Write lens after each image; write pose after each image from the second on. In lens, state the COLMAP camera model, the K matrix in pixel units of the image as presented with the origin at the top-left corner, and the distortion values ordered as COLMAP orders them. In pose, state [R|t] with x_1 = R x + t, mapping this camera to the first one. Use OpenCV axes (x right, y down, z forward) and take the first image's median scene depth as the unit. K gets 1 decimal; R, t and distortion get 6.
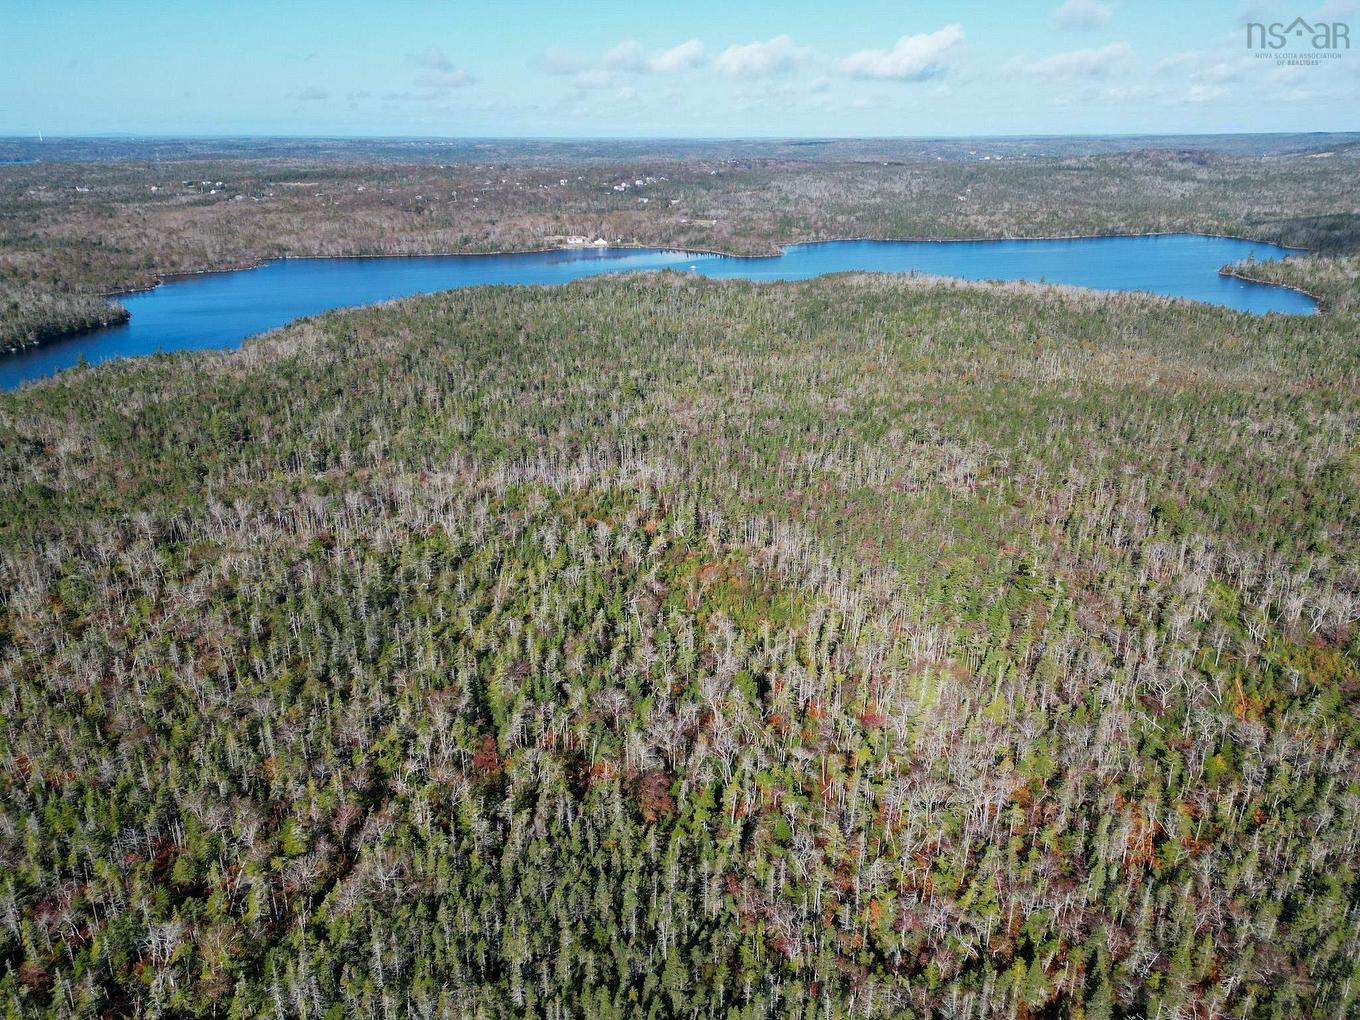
lens RADIAL K [[959.1, 0, 683.9], [0, 959.1, 519.2], [0, 0, 1]] dist [0.071908, -0.067055]
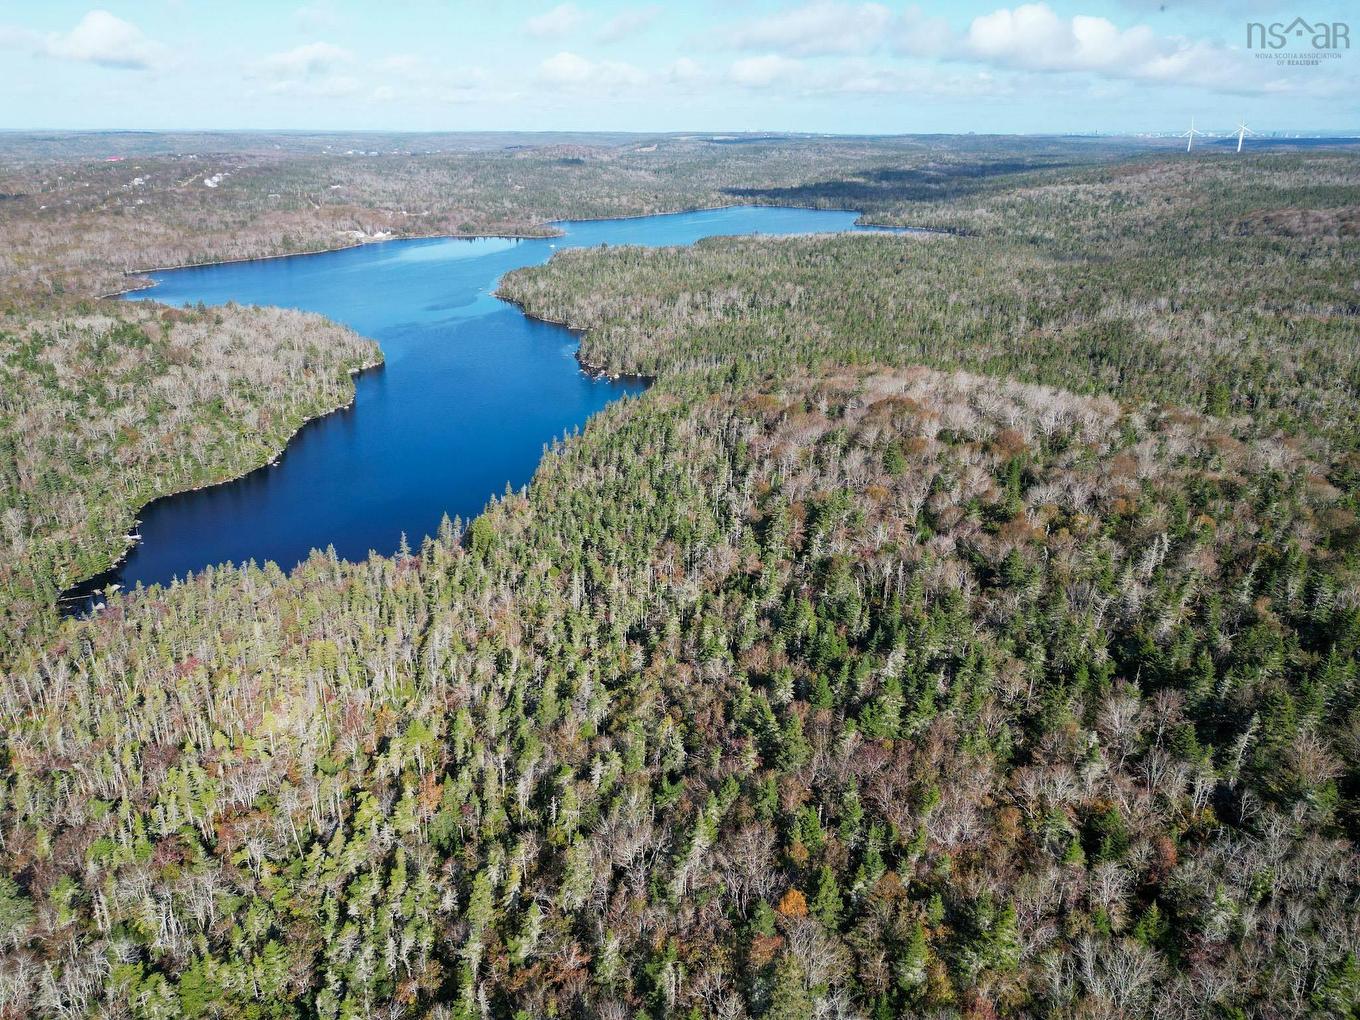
lens RADIAL K [[959.1, 0, 685.5], [0, 959.1, 492.7], [0, 0, 1]] dist [0.071908, -0.067055]
pose [[0.732729, -0.238757, 0.637263, -0.541233], [0.249972, 0.965400, 0.074278, -0.016023], [-0.632948, 0.104872, 0.767059, 0.026808]]
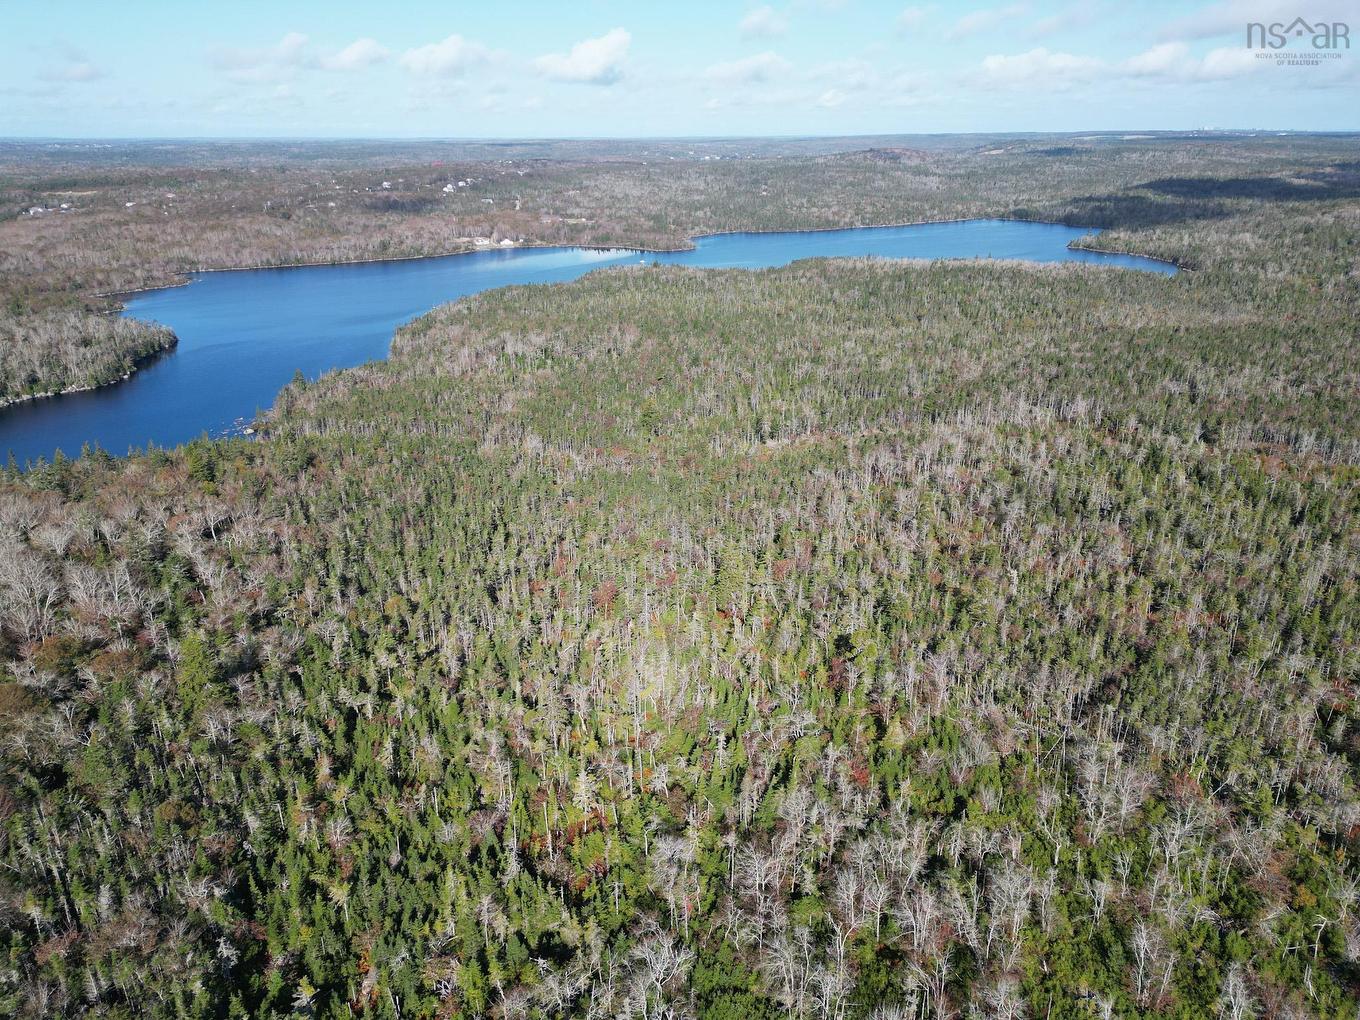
lens RADIAL K [[959.1, 0, 692.6], [0, 959.1, 503.3], [0, 0, 1]] dist [0.071908, -0.067055]
pose [[0.946630, -0.120675, 0.298881, -0.224765], [0.124993, 0.992147, 0.004704, 0.003559], [-0.297101, 0.032905, 0.954279, -0.015056]]
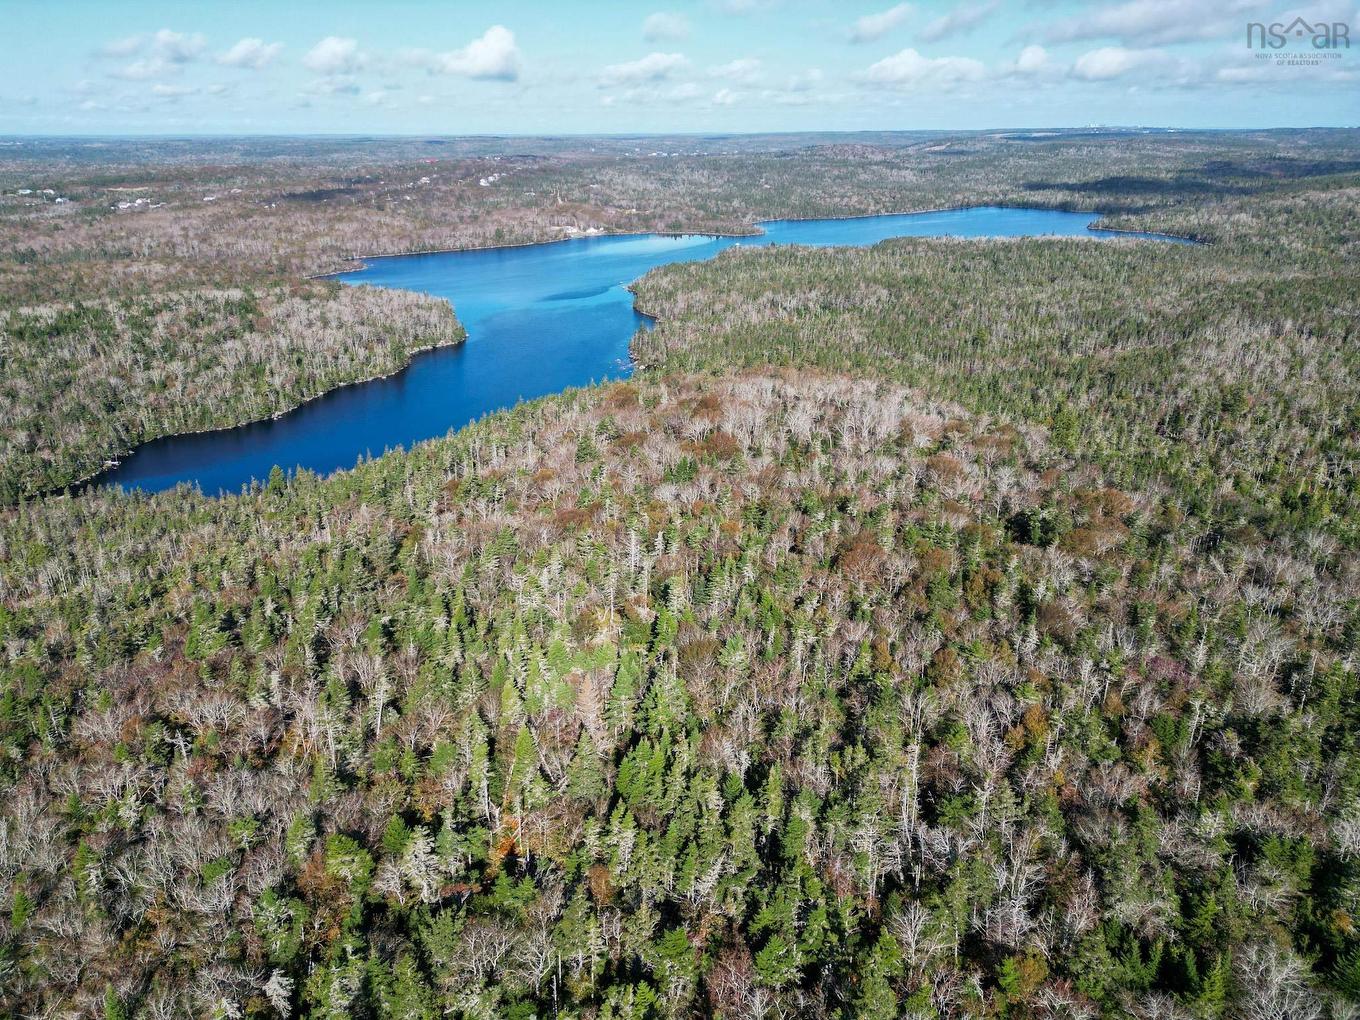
lens RADIAL K [[959.1, 0, 688.9], [0, 959.1, 495.9], [0, 0, 1]] dist [0.071908, -0.067055]
pose [[0.907187, -0.154815, 0.391209, -0.440494], [0.162078, 0.986670, 0.014611, 0.014435], [-0.388256, 0.050152, 0.920186, -0.045341]]
